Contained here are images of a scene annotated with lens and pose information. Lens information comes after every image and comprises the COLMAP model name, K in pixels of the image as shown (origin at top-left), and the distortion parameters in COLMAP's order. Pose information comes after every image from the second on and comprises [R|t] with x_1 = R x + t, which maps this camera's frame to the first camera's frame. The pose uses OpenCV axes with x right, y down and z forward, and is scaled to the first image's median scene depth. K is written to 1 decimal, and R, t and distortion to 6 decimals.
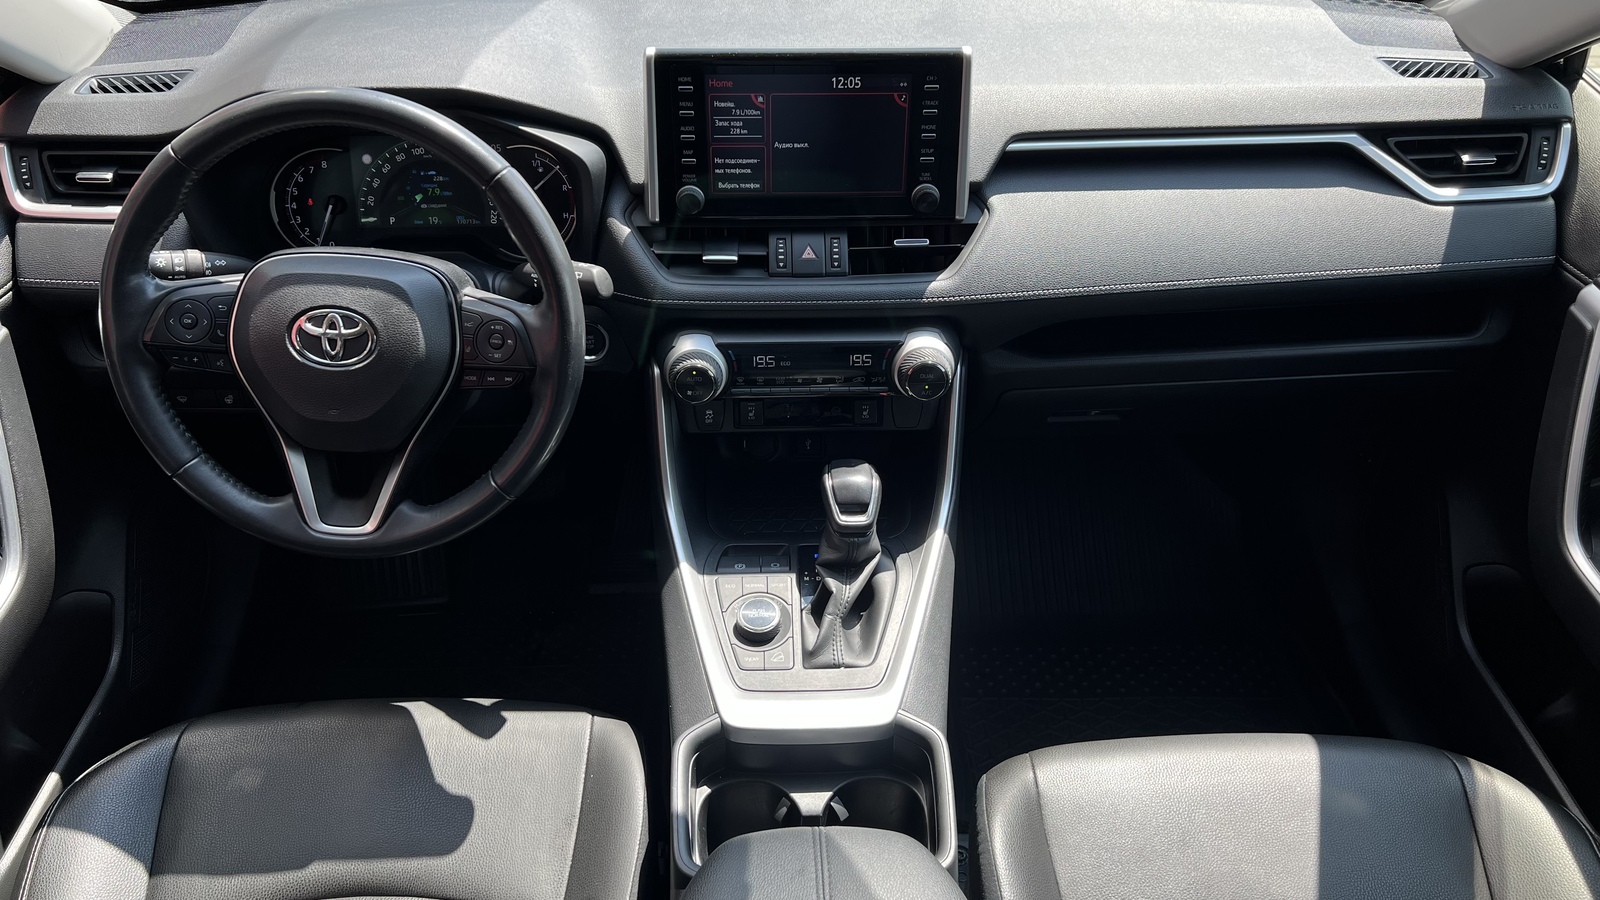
lens RADIAL K [[1187.6, 0, 805.4], [0, 1187.6, 438.7], [0, 0, 1]] dist [0.044496, -0.046341]
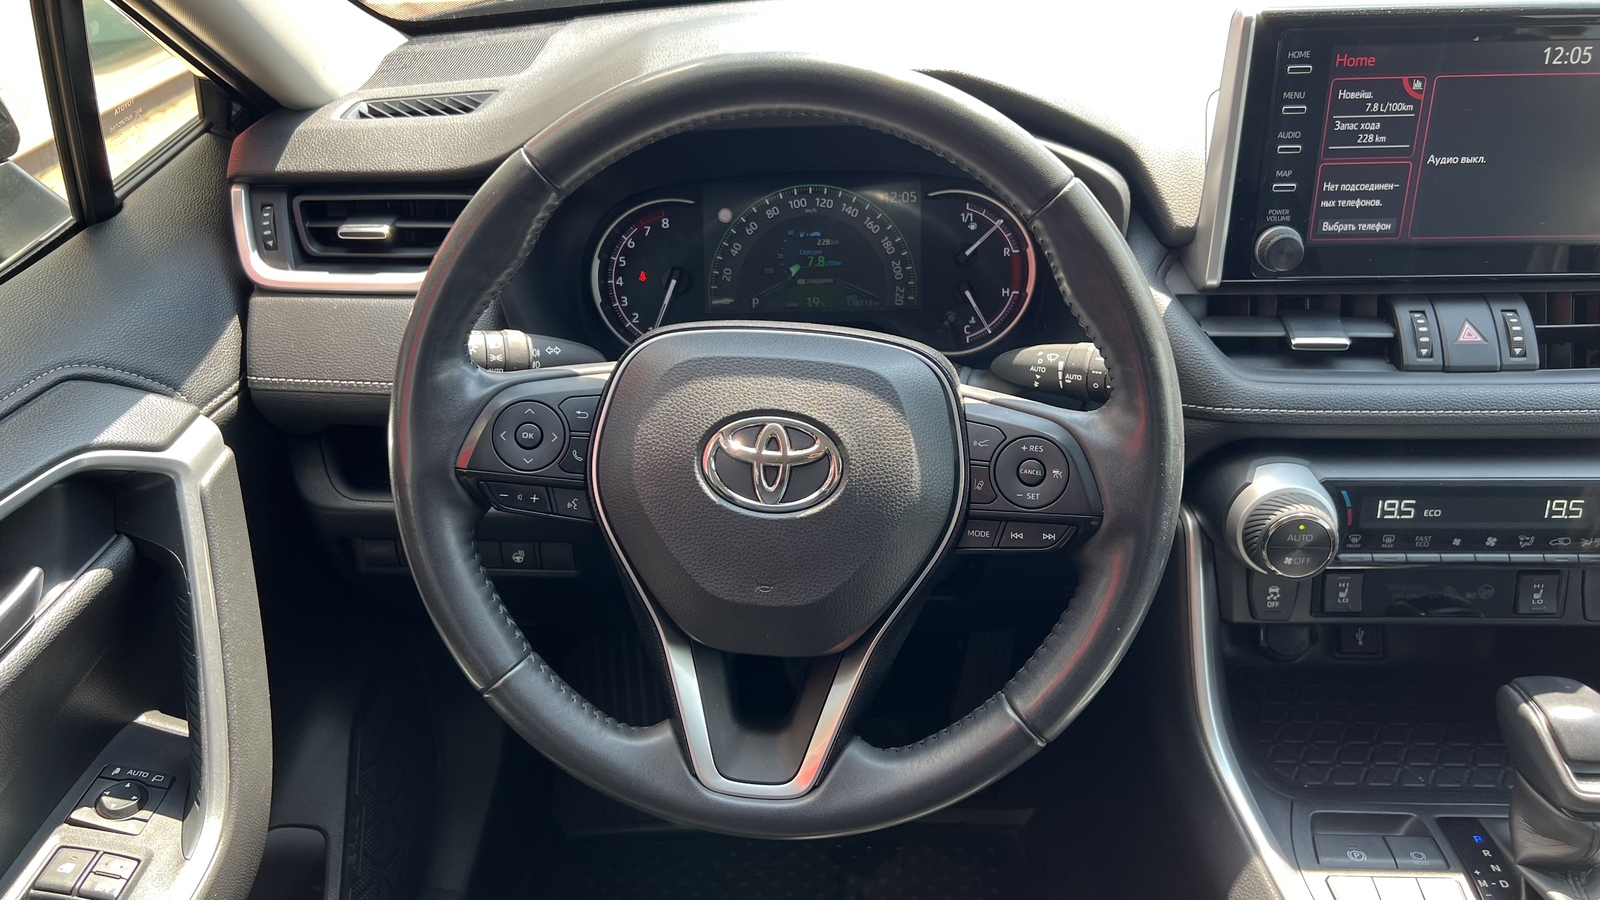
lens RADIAL K [[1287.3, 0, 878.5], [0, 1287.3, 434.2], [0, 0, 1]] dist [0.151290, -0.333846]
pose [[0.996007, 0.004960, -0.089140, -0.247243], [-0.015378, 0.993064, -0.116567, -0.021795], [0.087943, 0.117473, 0.989174, 0.319240]]
